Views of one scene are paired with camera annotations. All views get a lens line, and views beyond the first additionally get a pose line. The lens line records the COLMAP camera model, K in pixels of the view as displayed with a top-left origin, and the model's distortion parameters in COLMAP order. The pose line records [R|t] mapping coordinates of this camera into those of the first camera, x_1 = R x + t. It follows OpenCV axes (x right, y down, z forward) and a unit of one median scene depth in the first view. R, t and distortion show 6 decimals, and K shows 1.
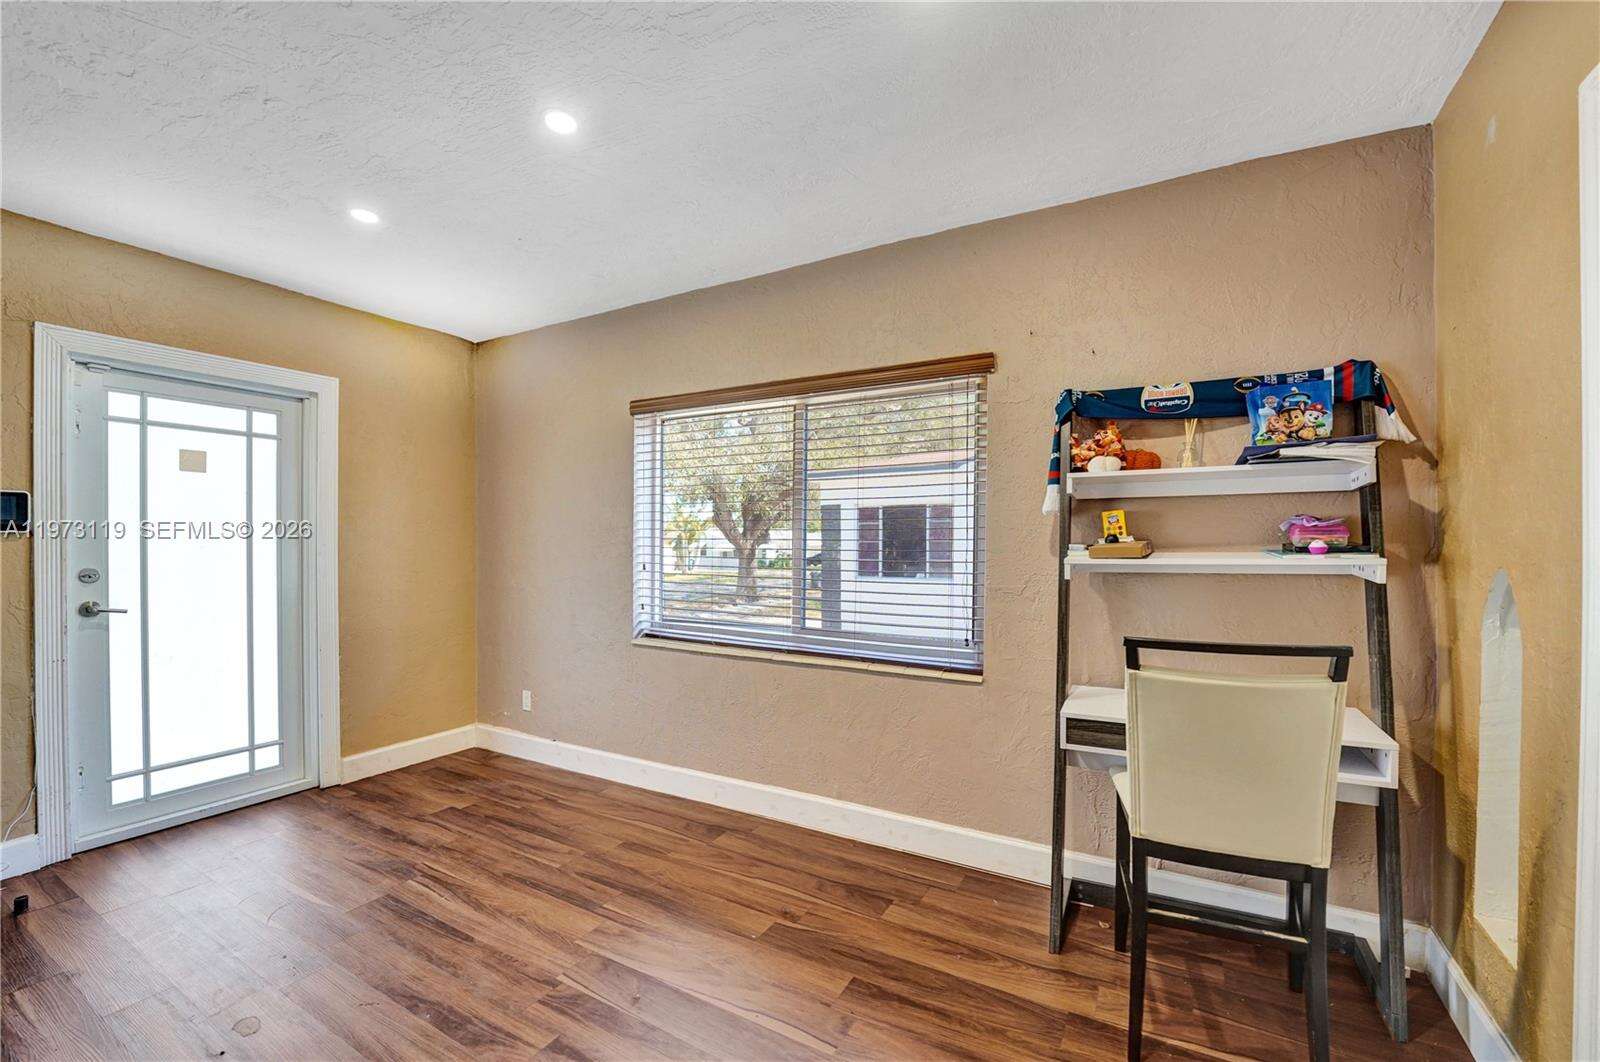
lens RADIAL K [[673.4, 0, 792.4], [0, 673.4, 547.9], [0, 0, 1]] dist [-0.020650, 0.000456]
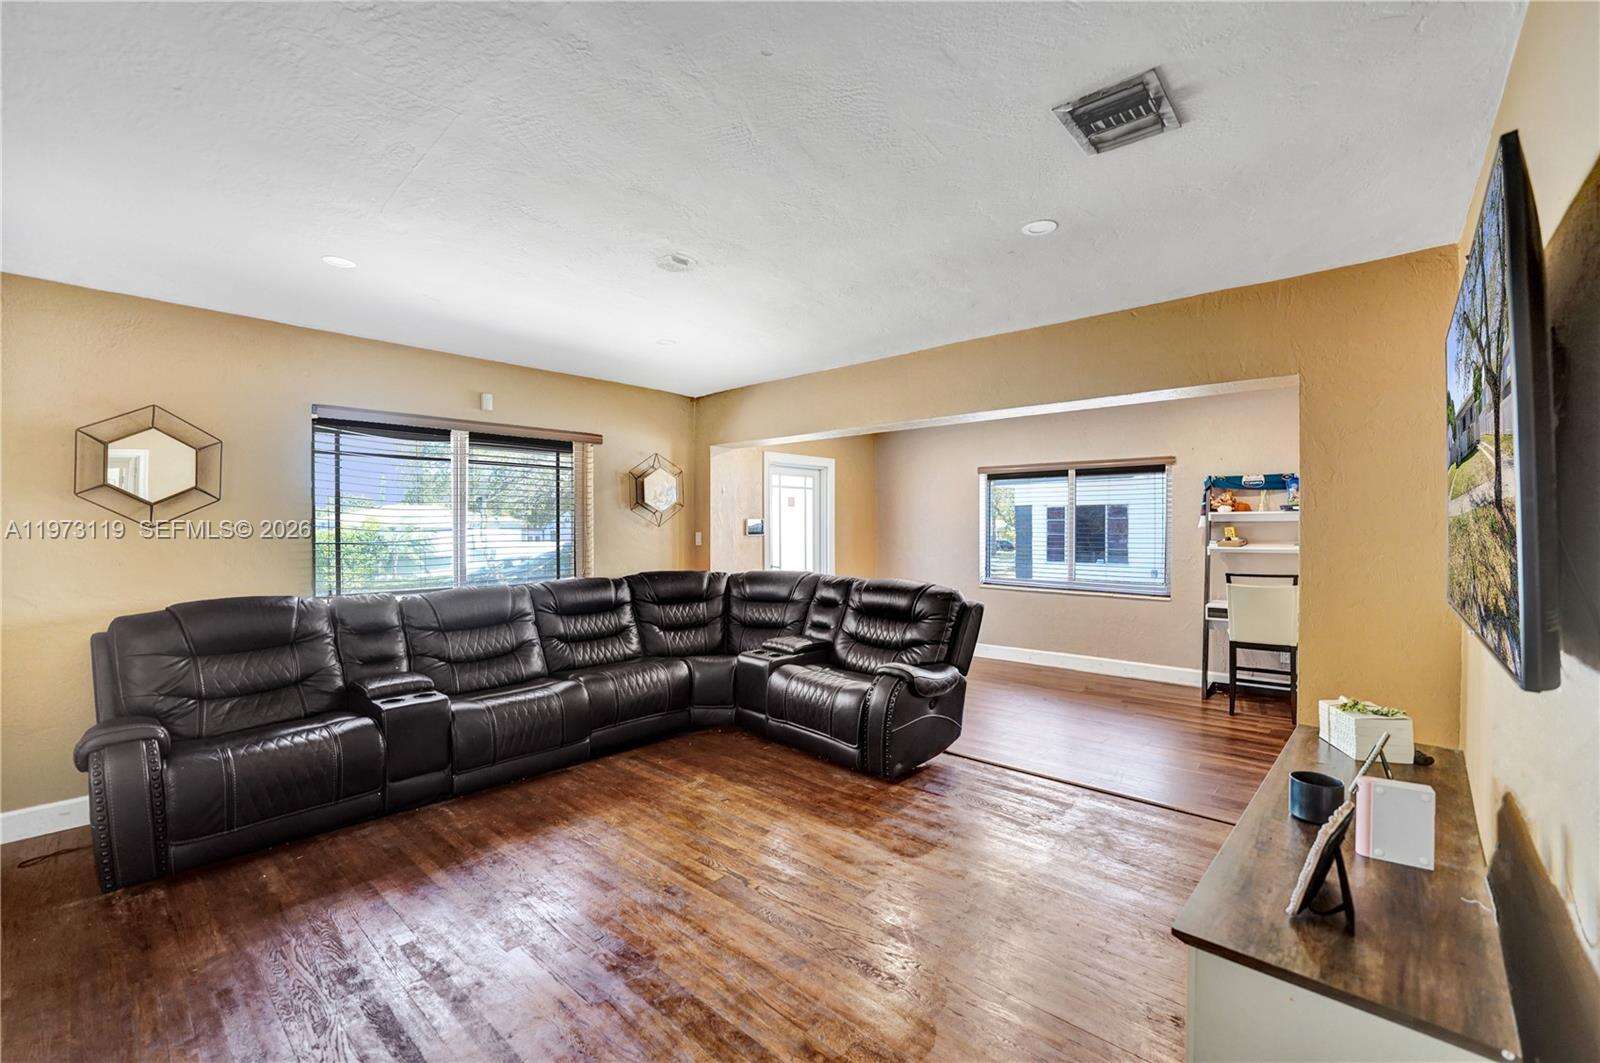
lens RADIAL K [[666.3, 0, 798.5], [0, 666.3, 527.3], [0, 0, 1]] dist [-0.026070, 0.002582]
pose [[0.981491, -0.001508, -0.191504, -0.475468], [0.000272, 0.999979, -0.006479, -0.032121], [0.191509, 0.006307, 0.981471, -1.310728]]
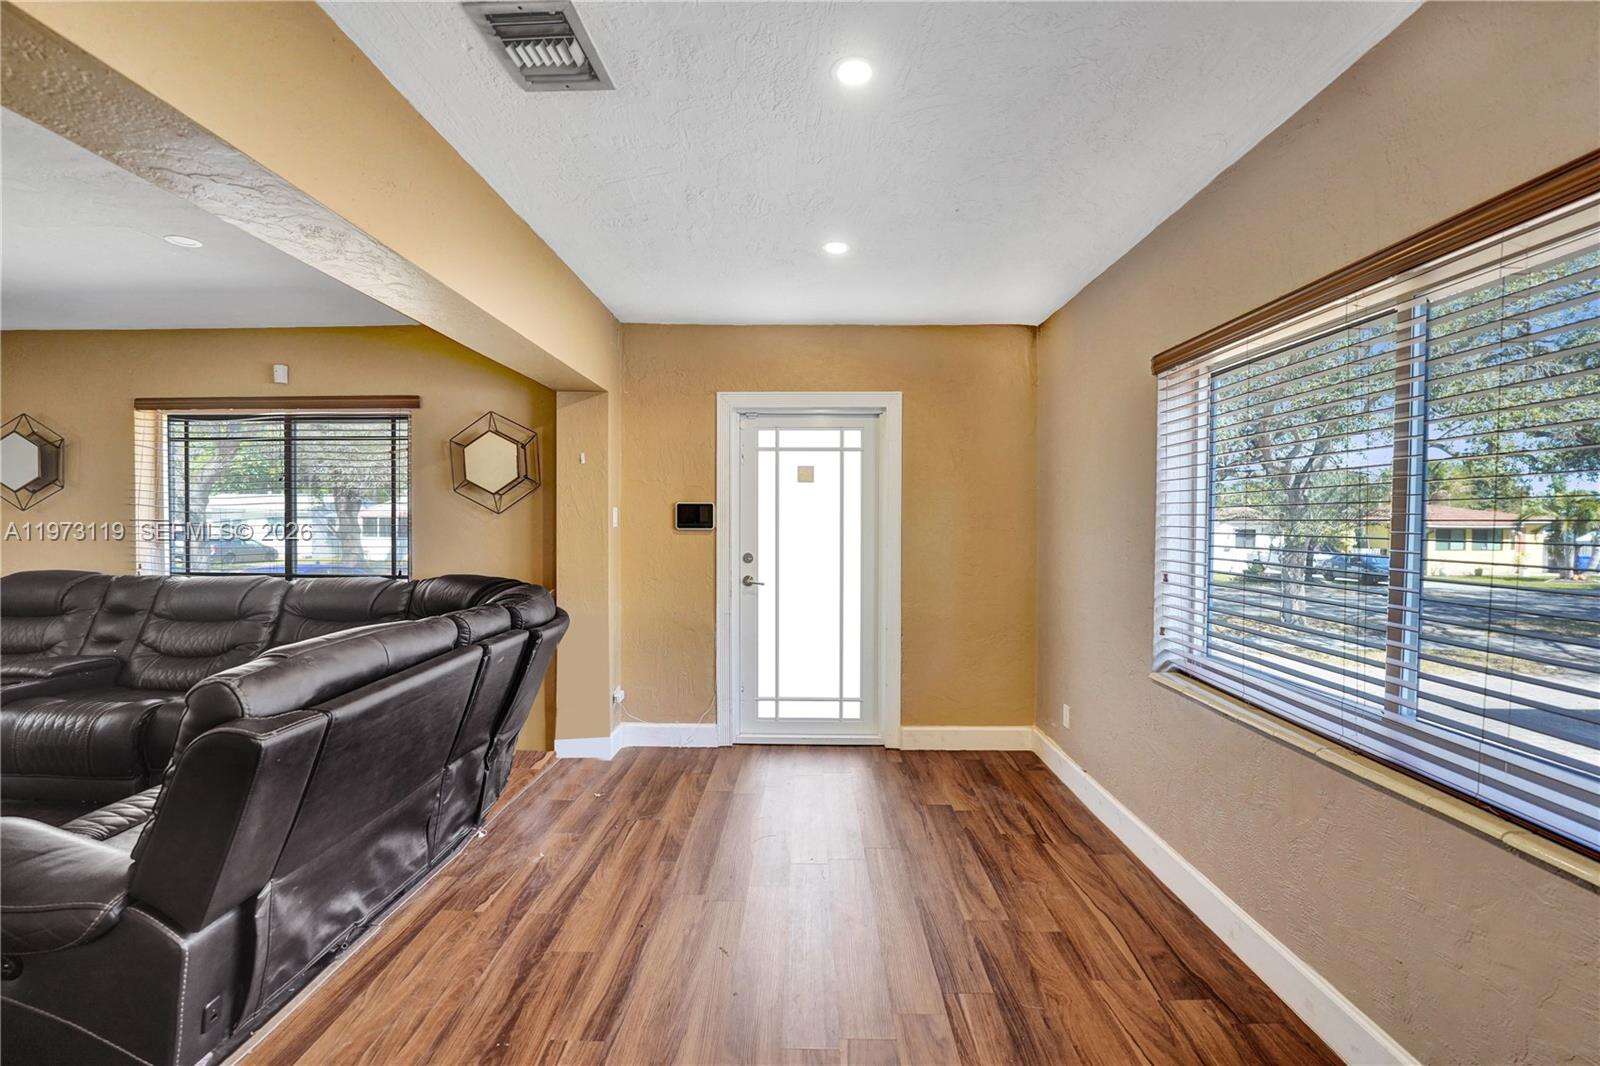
lens RADIAL K [[655.2, 0, 794.9], [0, 655.2, 534.4], [0, 0, 1]] dist [-0.023395, 0.000838]
pose [[0.483471, 0.013858, -0.875251, 0.250059], [-0.010617, 0.999894, 0.009967, -0.024795], [0.875296, 0.004474, 0.483566, 0.369905]]
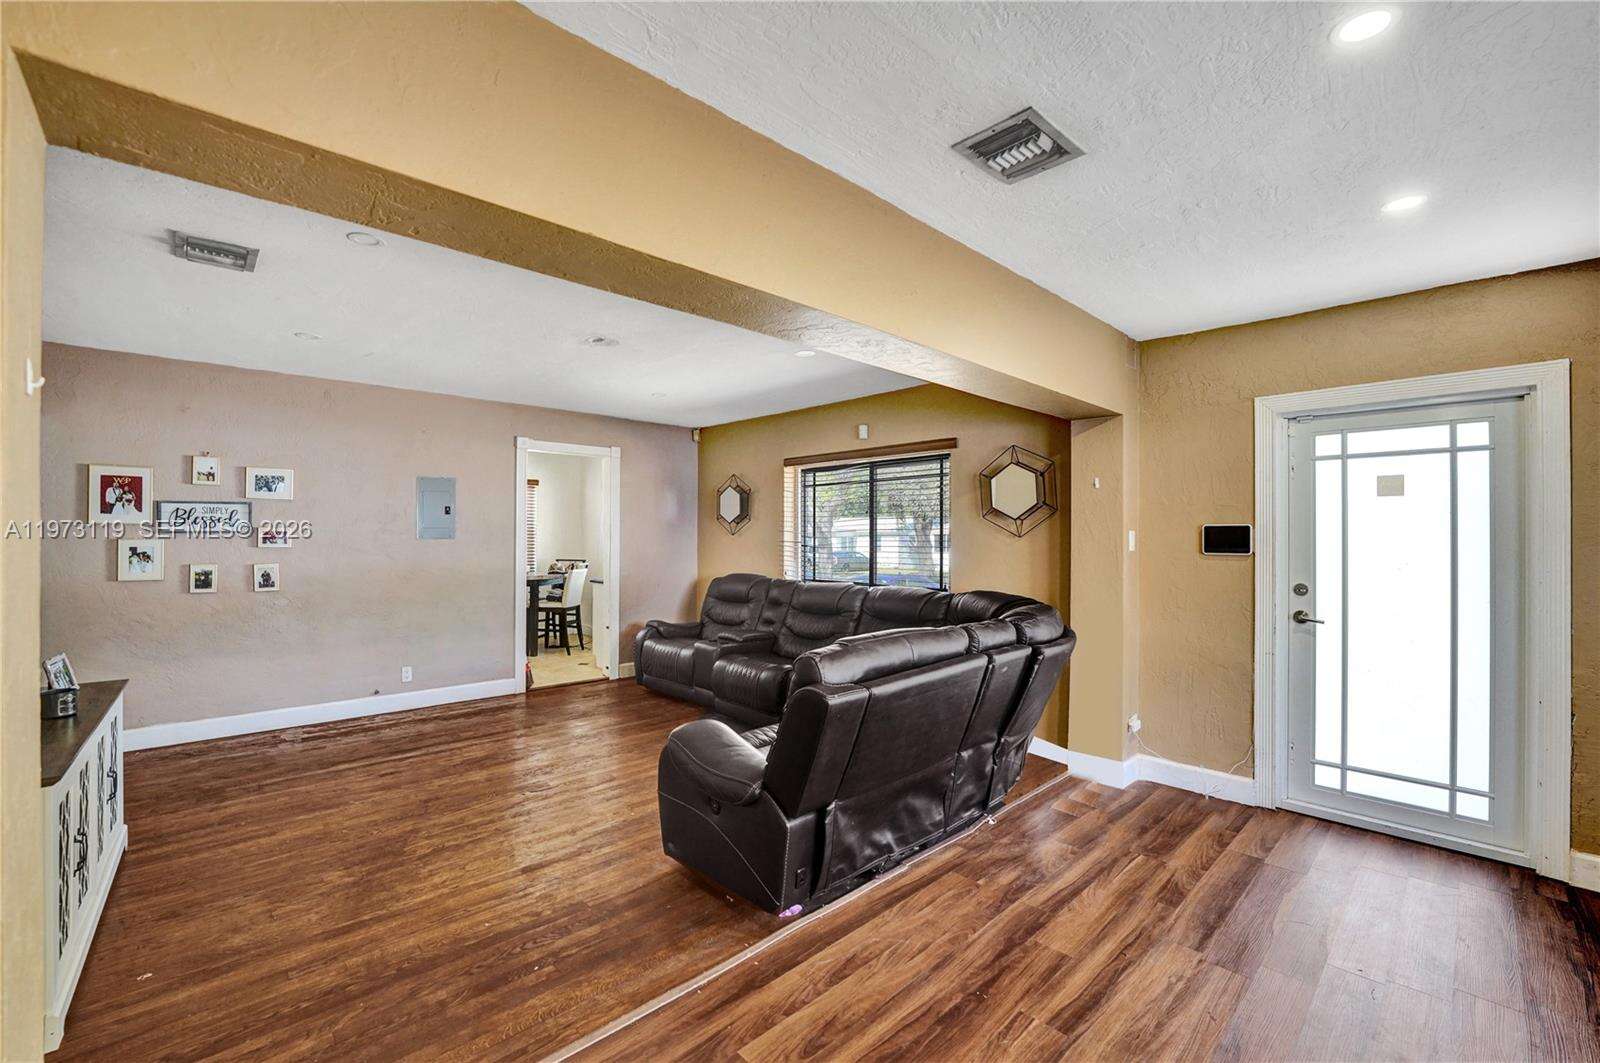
lens RADIAL K [[659.8, 0, 797.1], [0, 659.8, 533.9], [0, 0, 1]] dist [-0.031224, 0.005453]
pose [[-0.285233, -0.008681, -0.958419, 0.346256], [-0.013863, 0.999892, -0.004931, -0.040611], [0.958358, 0.011880, -0.285322, 0.426139]]
